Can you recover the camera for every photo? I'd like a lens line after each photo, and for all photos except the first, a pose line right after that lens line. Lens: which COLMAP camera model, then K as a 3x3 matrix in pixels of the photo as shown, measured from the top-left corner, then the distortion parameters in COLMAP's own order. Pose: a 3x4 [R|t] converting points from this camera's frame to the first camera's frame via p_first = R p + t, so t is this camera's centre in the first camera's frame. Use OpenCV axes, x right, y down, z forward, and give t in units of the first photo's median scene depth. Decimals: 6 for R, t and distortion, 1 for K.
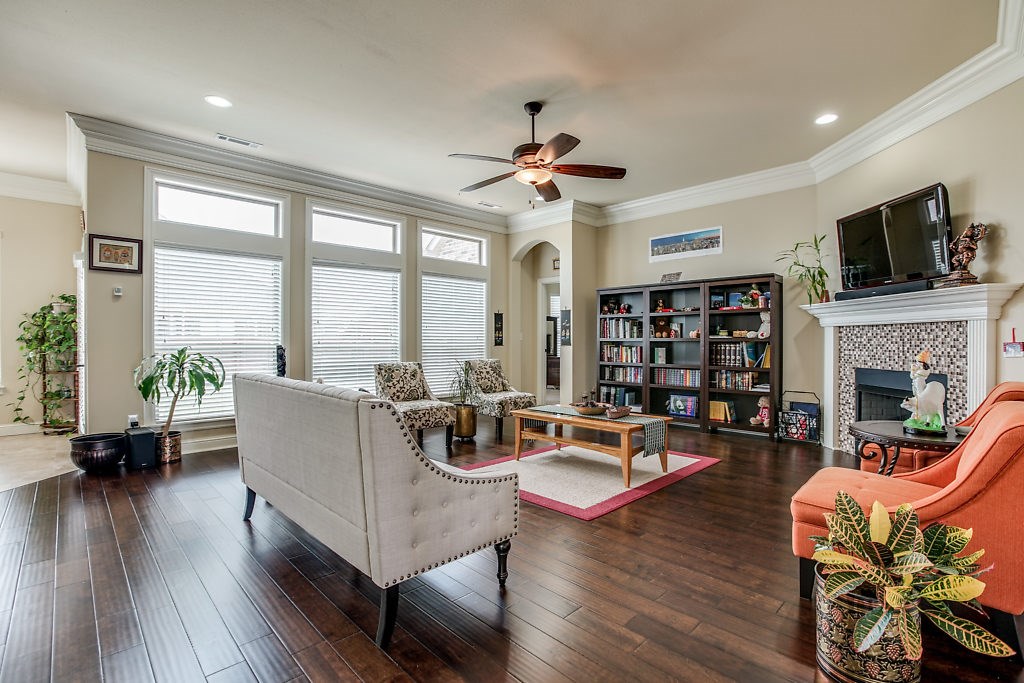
lens RADIAL K [[477.1, 0, 508.0], [0, 477.1, 339.3], [0, 0, 1]] dist [-0.047989, 0.012149]
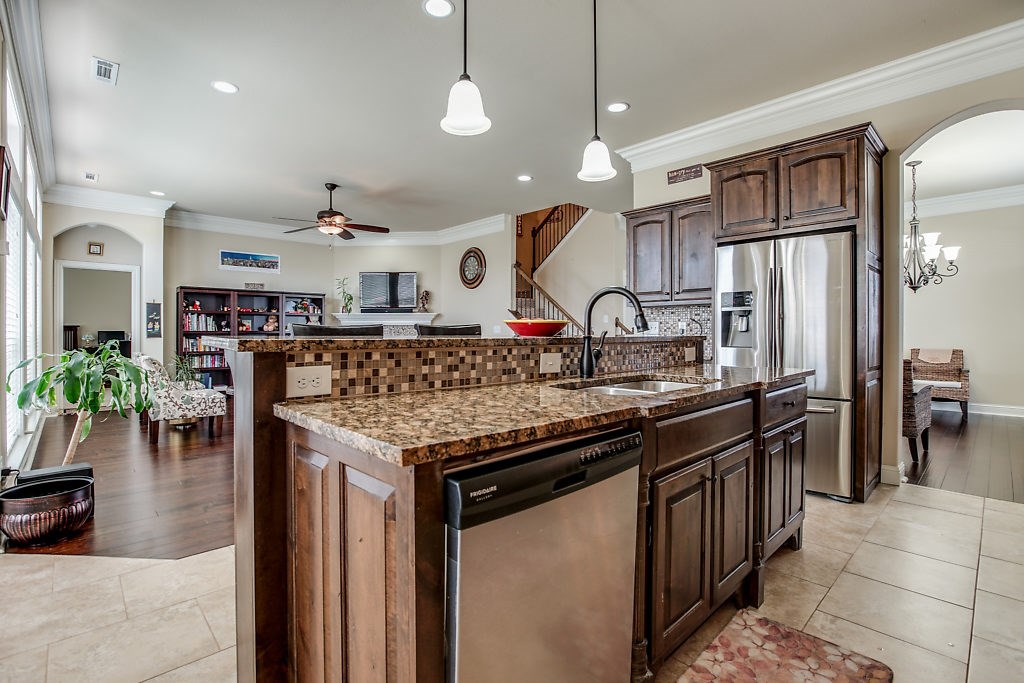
lens RADIAL K [[477.1, 0, 503.8], [0, 477.1, 333.6], [0, 0, 1]] dist [-0.047989, 0.012149]
pose [[0.011893, -0.001814, 0.999928, -1.226070], [-0.001164, 0.999998, 0.001828, 0.002568], [-0.999929, -0.001186, 0.011891, 0.326569]]
